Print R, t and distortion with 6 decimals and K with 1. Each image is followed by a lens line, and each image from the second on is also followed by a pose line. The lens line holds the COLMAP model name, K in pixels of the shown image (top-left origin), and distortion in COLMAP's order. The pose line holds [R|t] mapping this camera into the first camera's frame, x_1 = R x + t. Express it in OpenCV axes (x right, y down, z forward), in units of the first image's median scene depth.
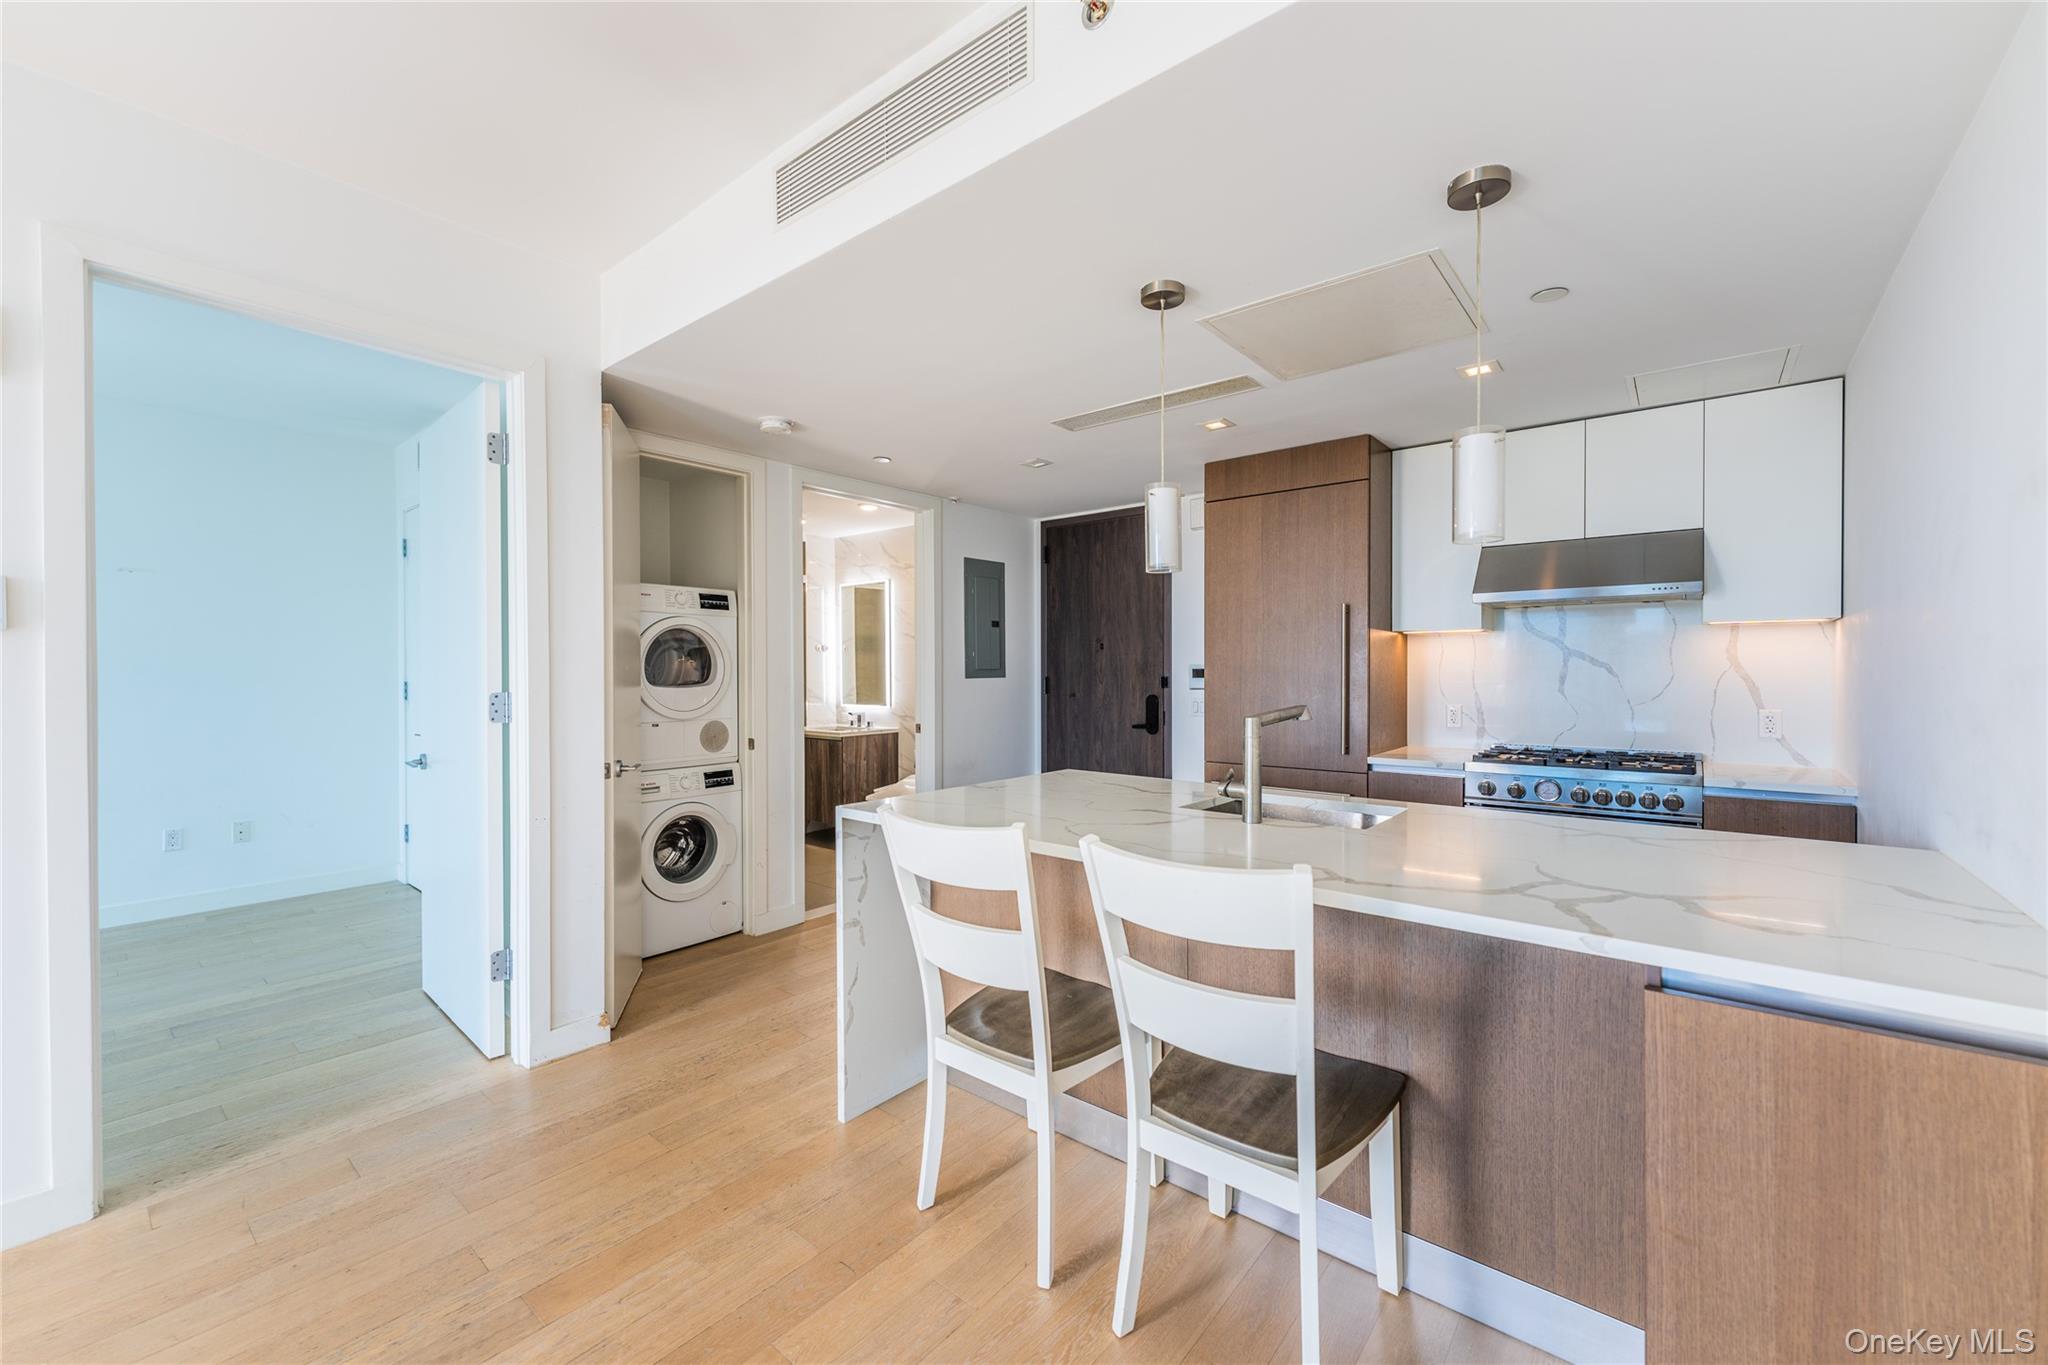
lens RADIAL K [[814.3, 0, 1021.1], [0, 814.3, 679.7], [0, 0, 1]] dist [0.001924, -0.000151]
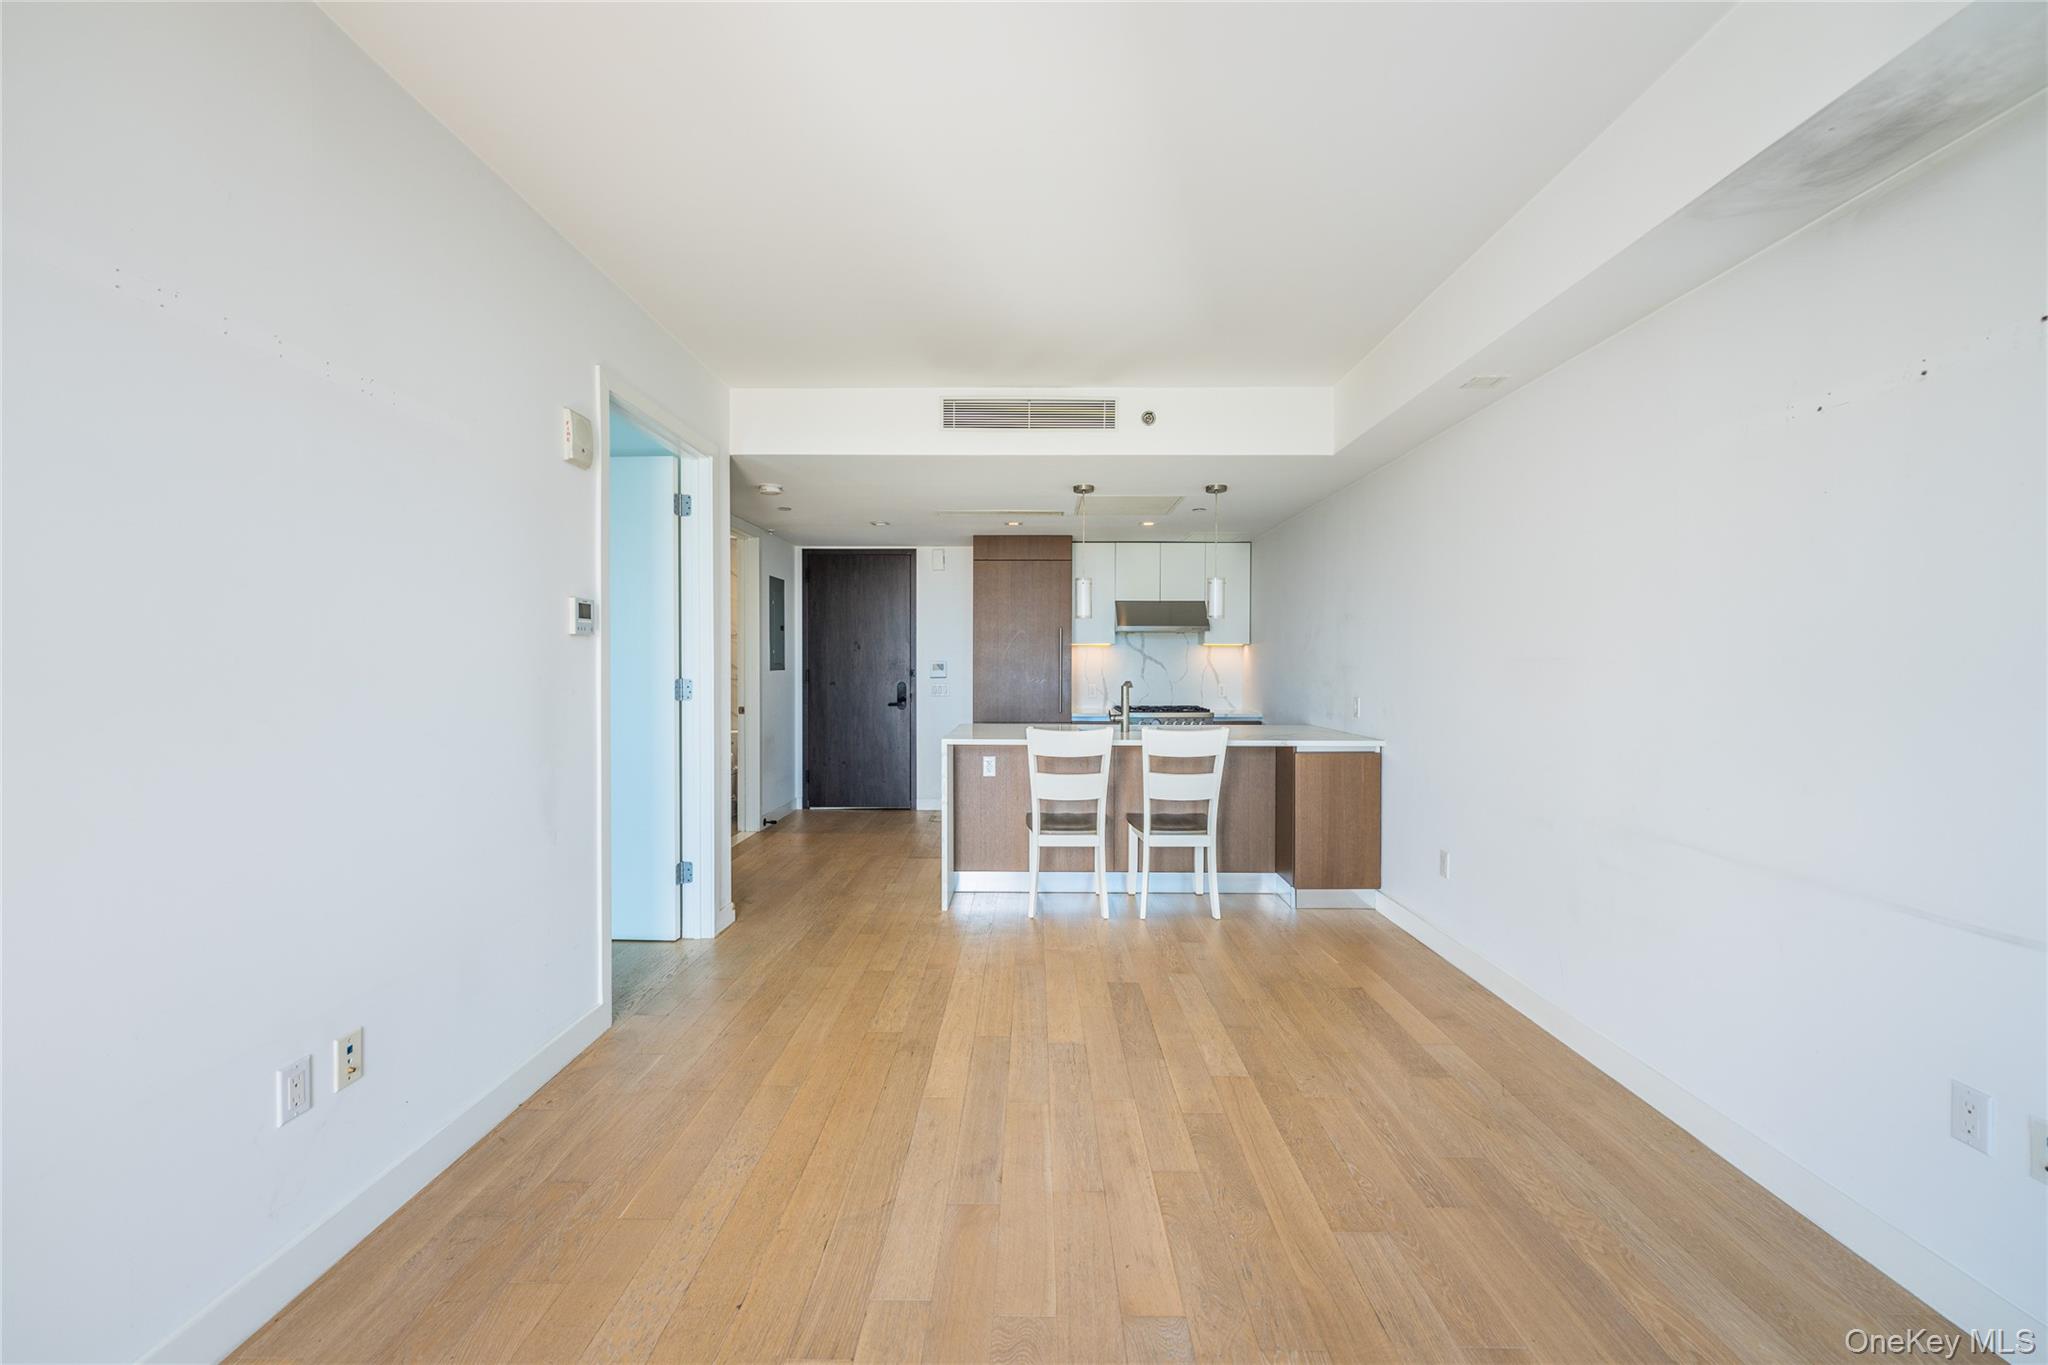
lens RADIAL K [[821.9, 0, 1024.0], [0, 821.9, 682.5], [0, 0, 1]] dist [0.001083, 0.000132]
pose [[0.778435, -0.008696, 0.627665, -0.740375], [0.002648, 0.999941, 0.010570, 0.005990], [-0.627720, -0.006566, 0.778411, -0.327838]]
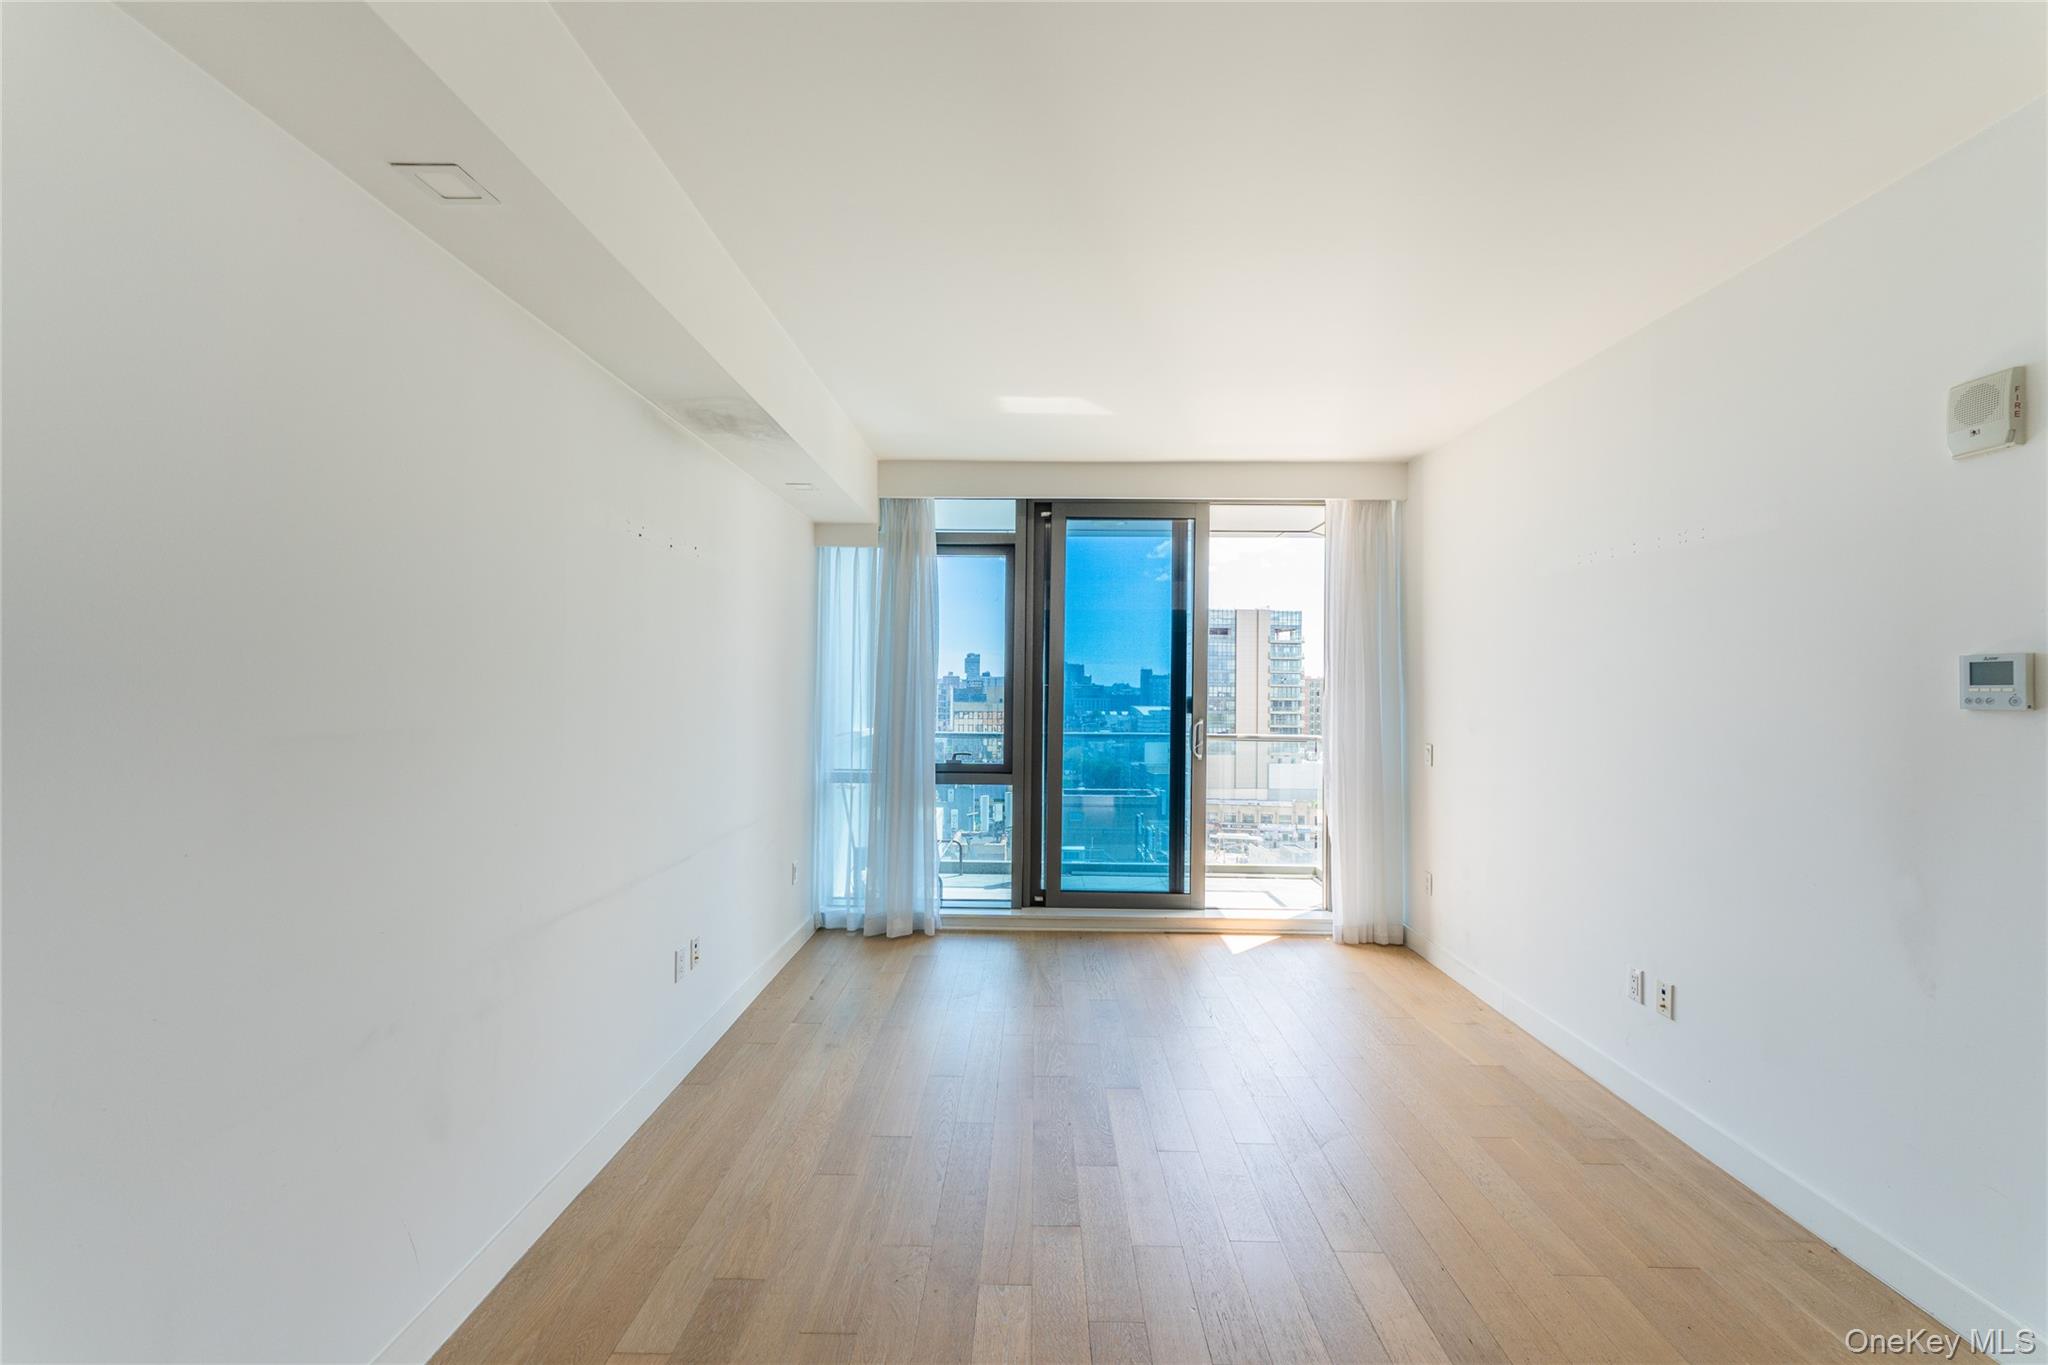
lens RADIAL K [[814.3, 0, 1021.1], [0, 814.3, 679.7], [0, 0, 1]] dist [0.001924, -0.000151]
pose [[-0.783156, -0.011231, -0.621724, 0.109953], [-0.014516, 0.999895, 0.000223, -0.037495], [0.621656, 0.009200, -0.783236, 0.475353]]
